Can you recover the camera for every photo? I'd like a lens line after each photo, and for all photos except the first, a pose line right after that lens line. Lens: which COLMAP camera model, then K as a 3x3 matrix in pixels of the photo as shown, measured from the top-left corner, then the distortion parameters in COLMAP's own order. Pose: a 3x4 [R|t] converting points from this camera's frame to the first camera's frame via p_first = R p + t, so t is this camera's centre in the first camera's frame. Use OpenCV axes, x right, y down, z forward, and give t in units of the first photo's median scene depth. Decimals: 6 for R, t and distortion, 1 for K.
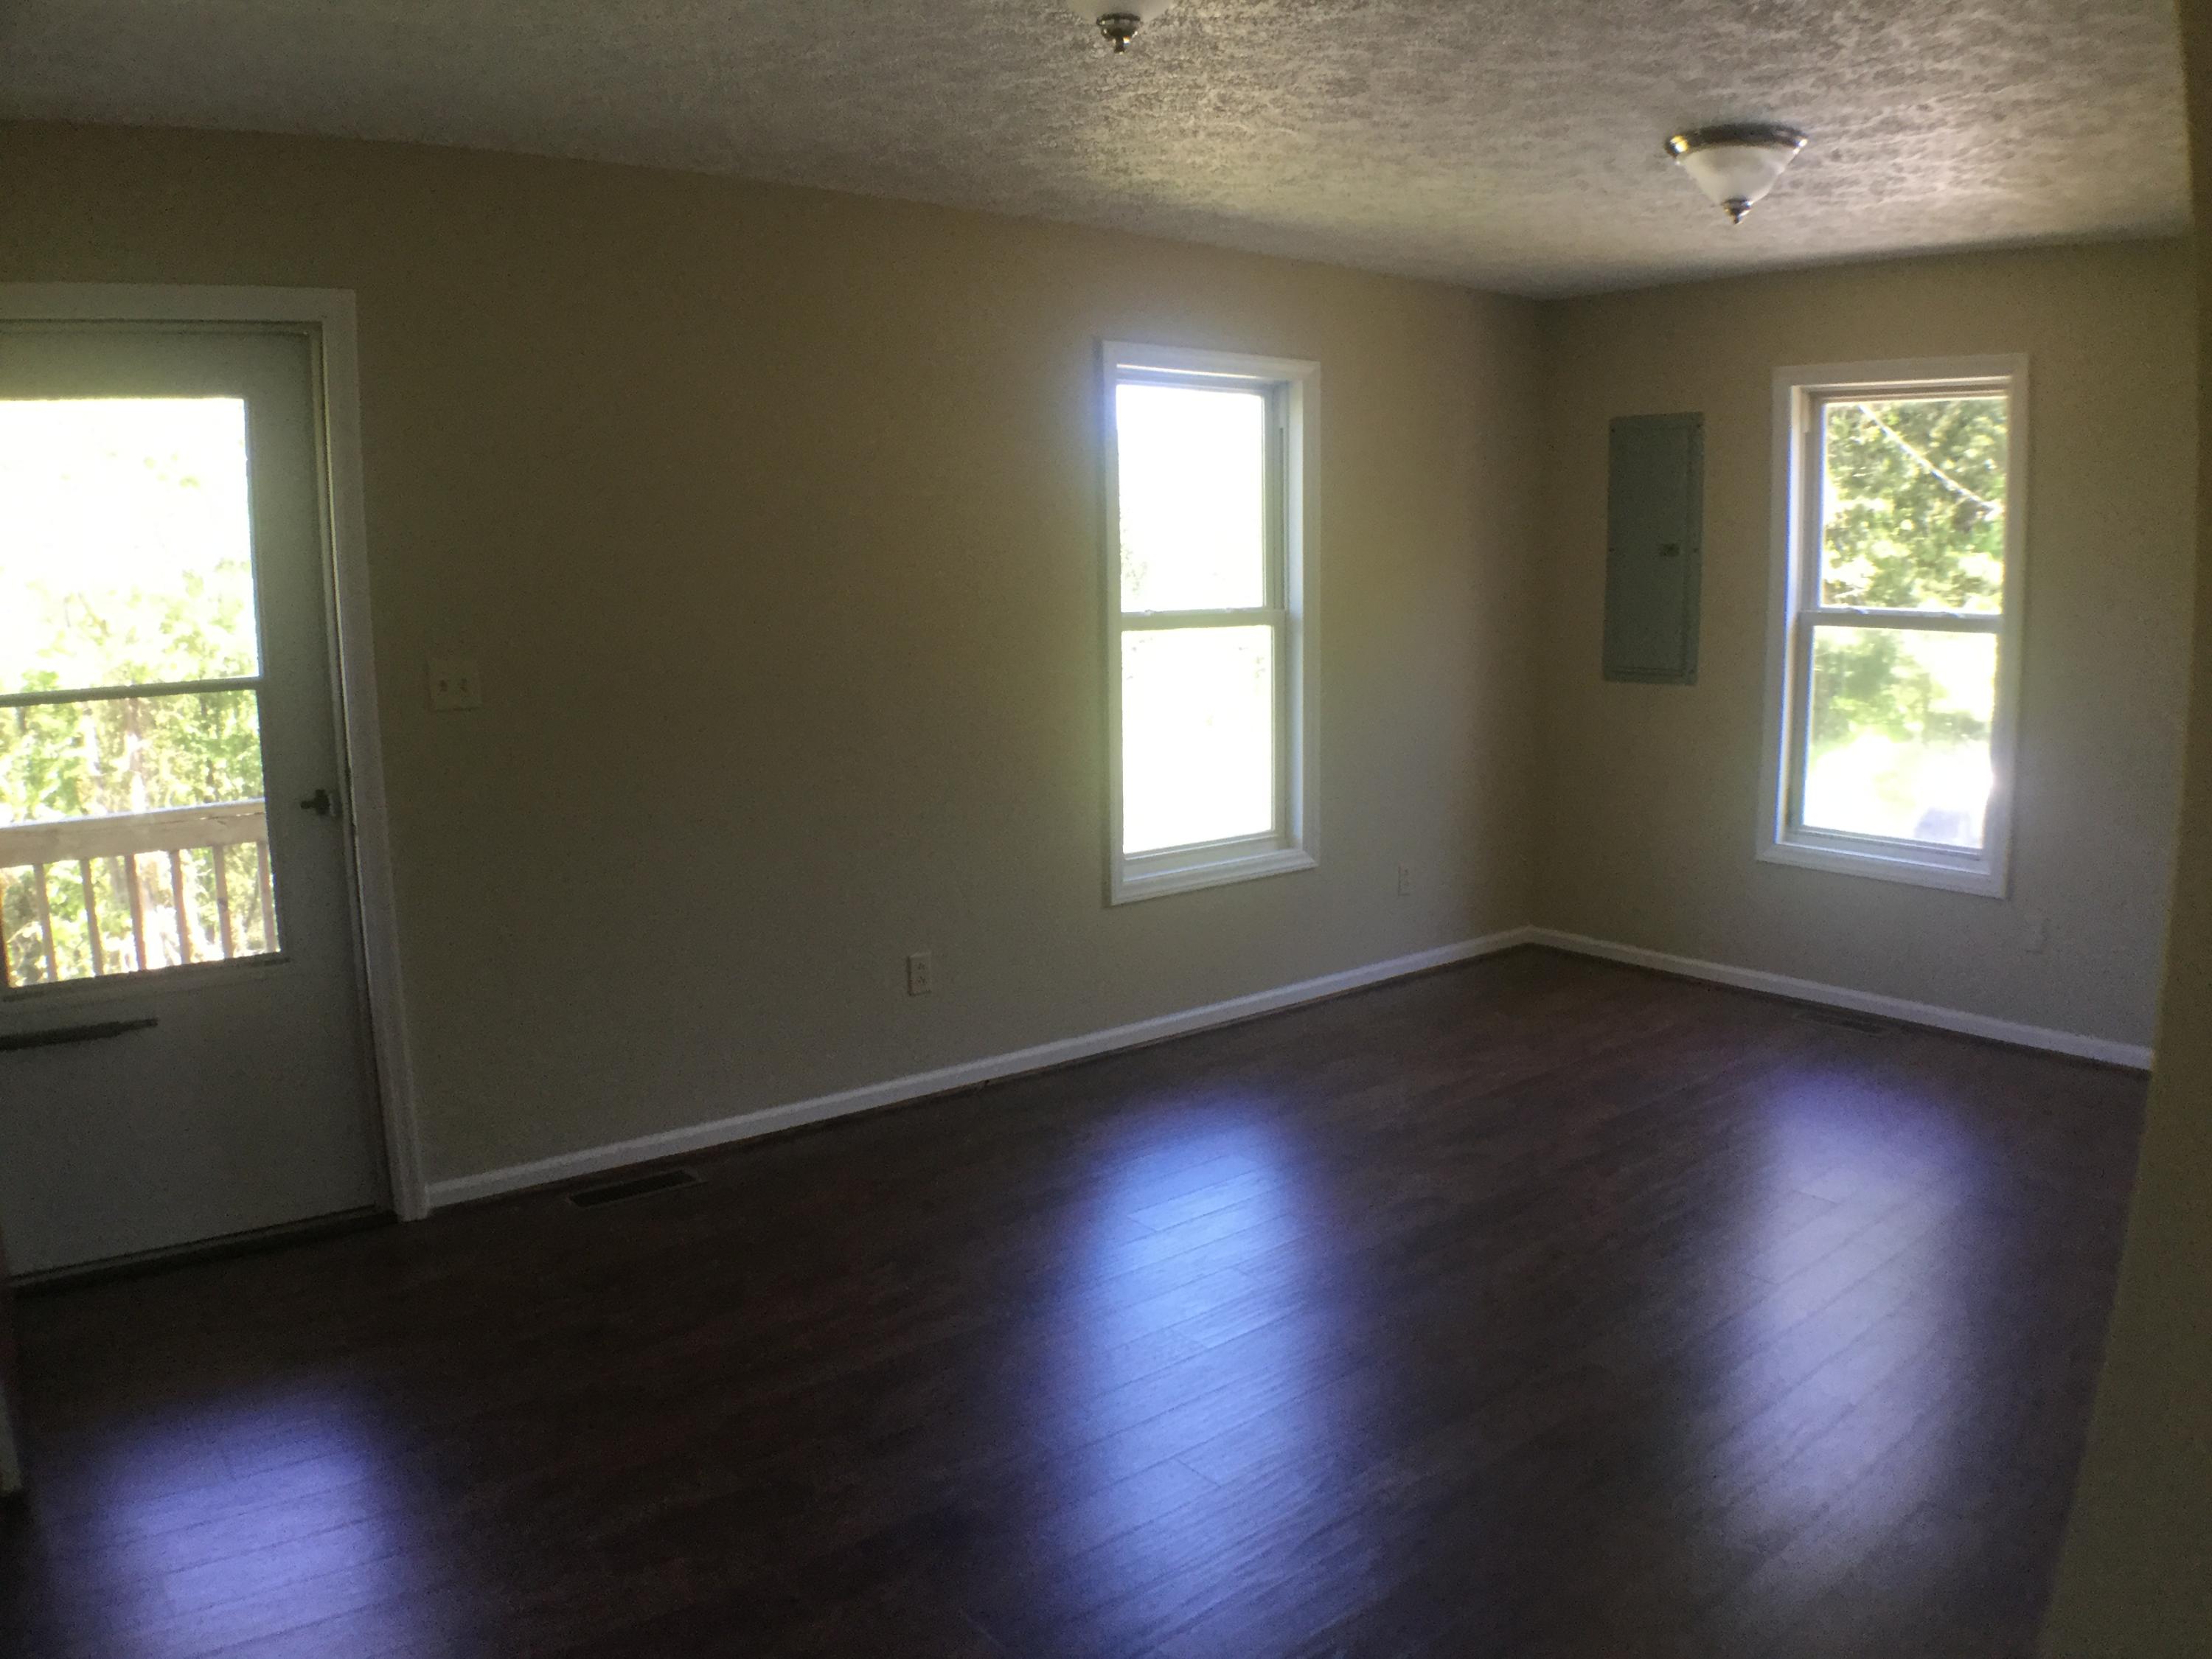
lens RADIAL K [[1971.2, 0, 1110.1], [0, 1971.2, 836.7], [0, 0, 1]] dist [0.111230, -0.243042]
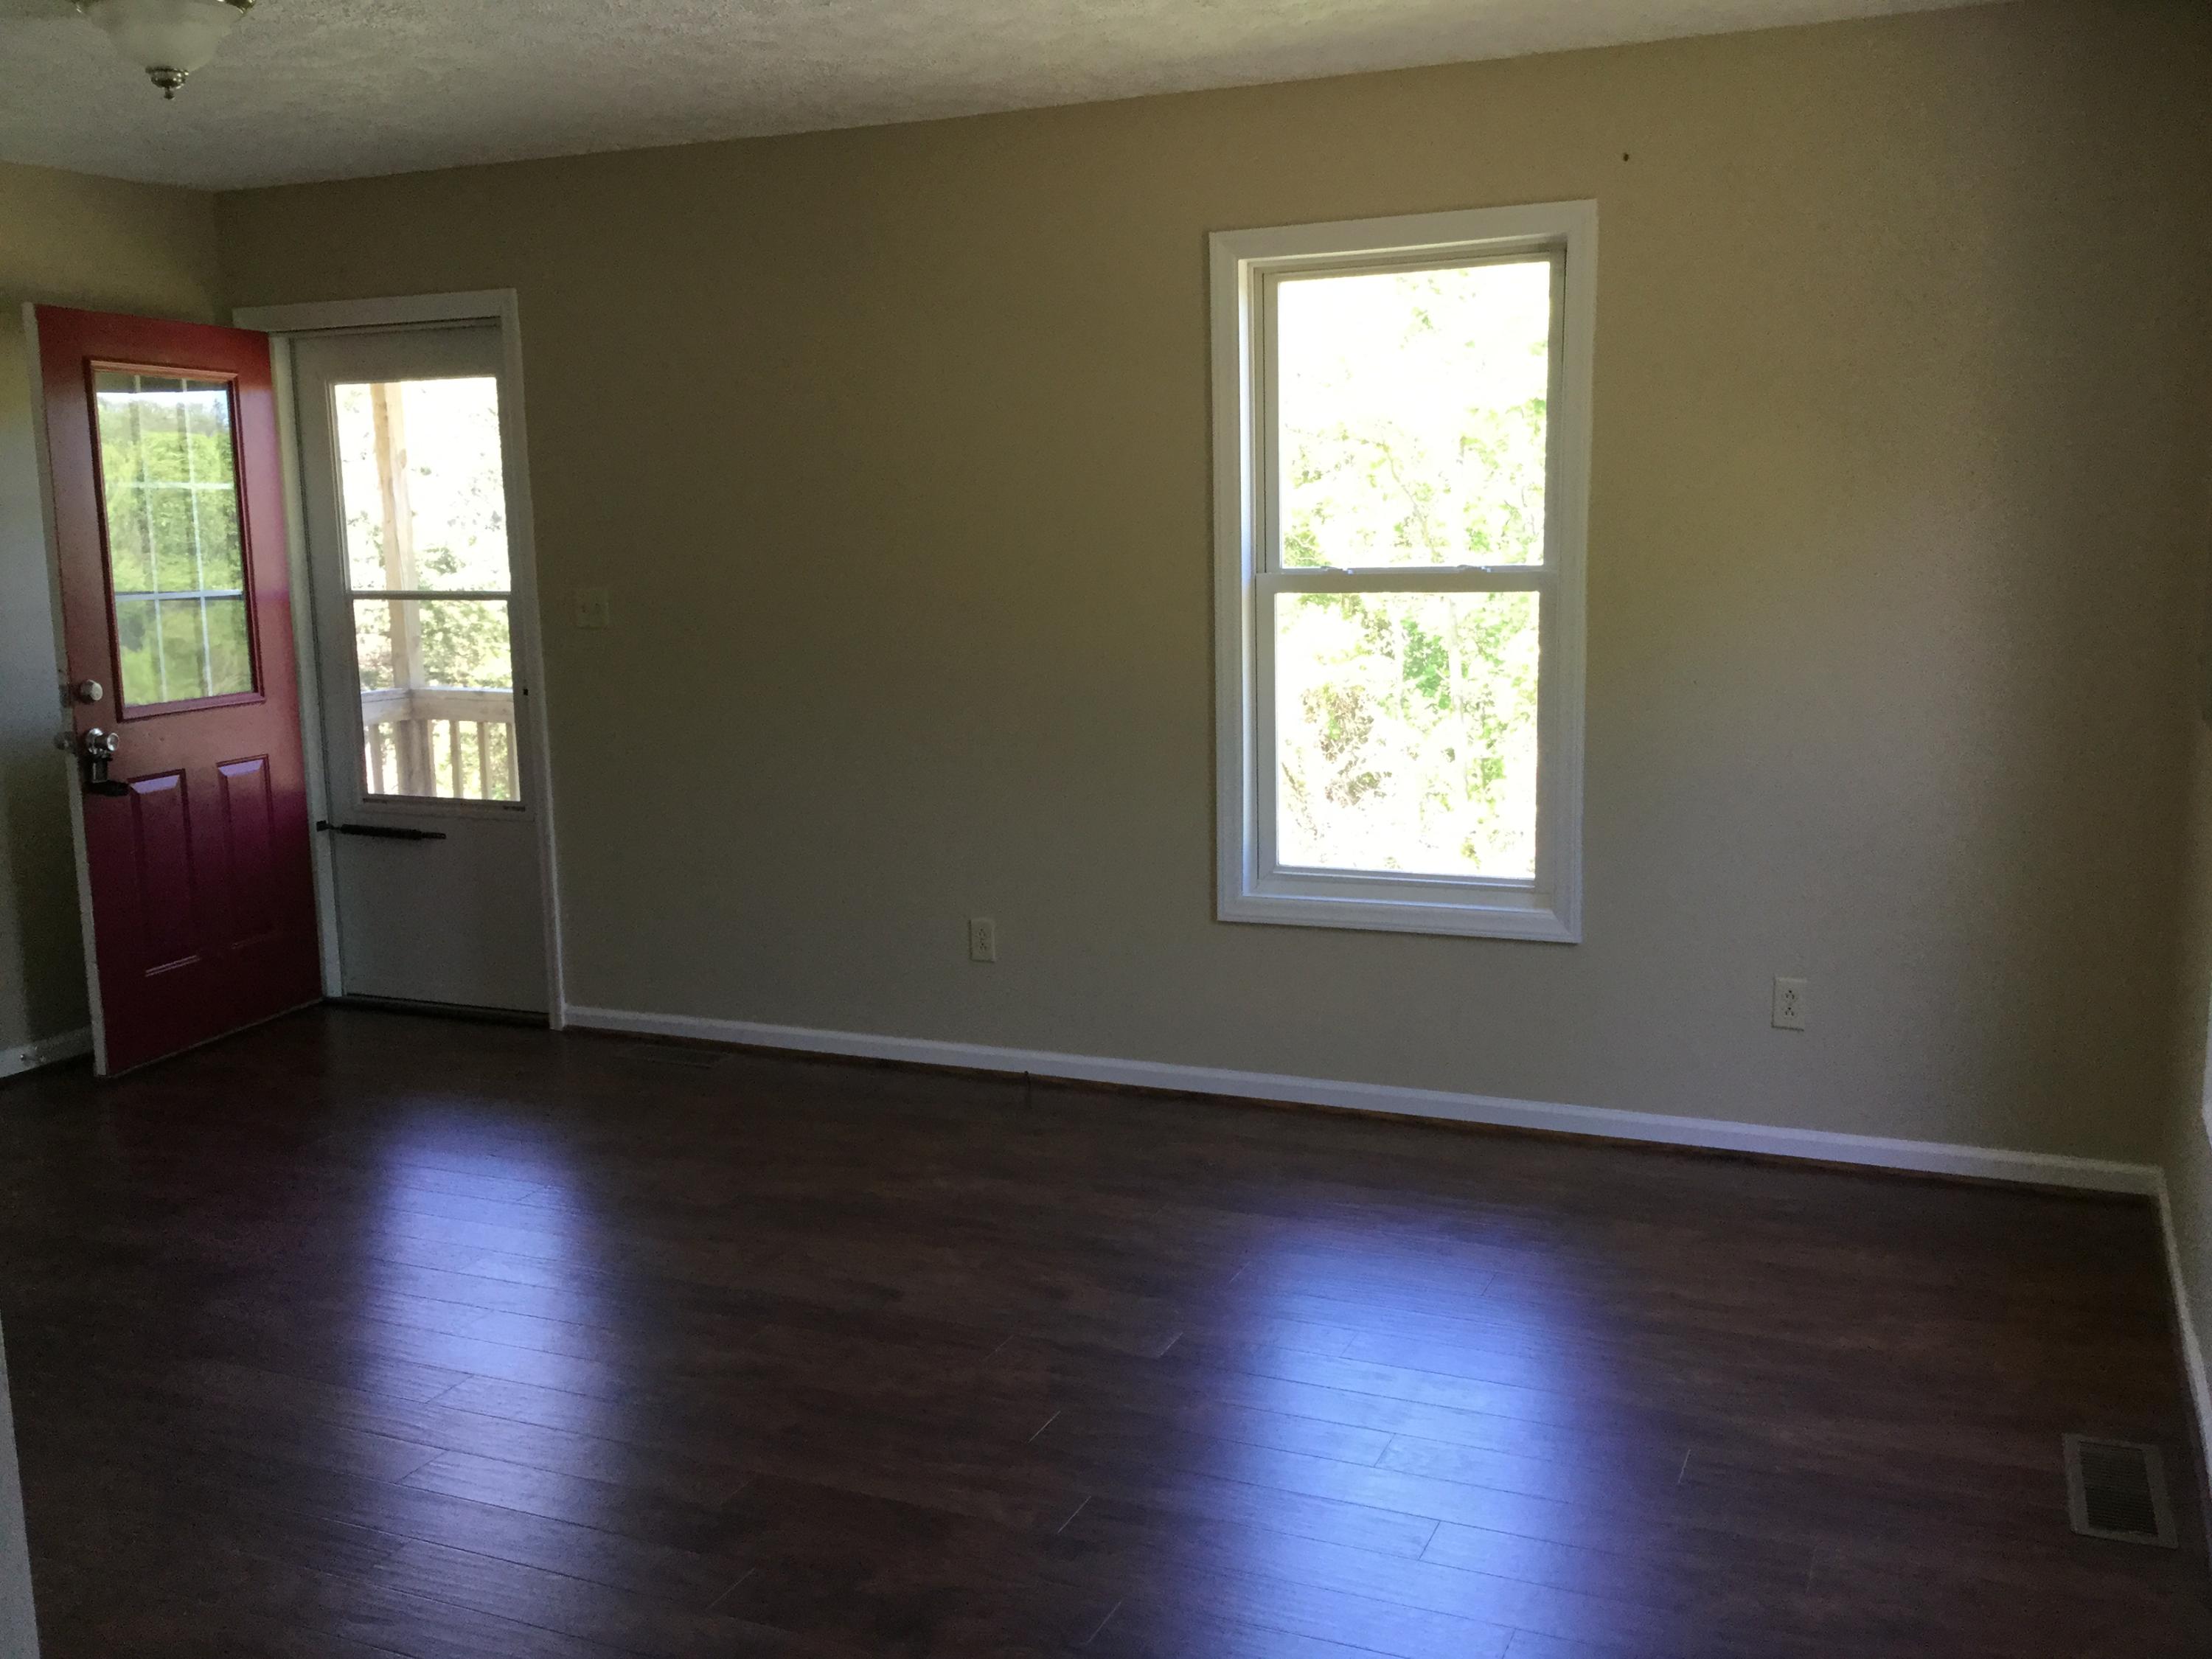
lens RADIAL K [[2014.4, 0, 1105.2], [0, 2014.4, 750.3], [0, 0, 1]] dist [0.374279, -0.261680]
pose [[0.414954, 0.129441, -0.900588, 0.904831], [-0.108679, 0.989793, 0.092187, -0.134102], [0.903328, 0.059621, 0.424786, 0.715855]]
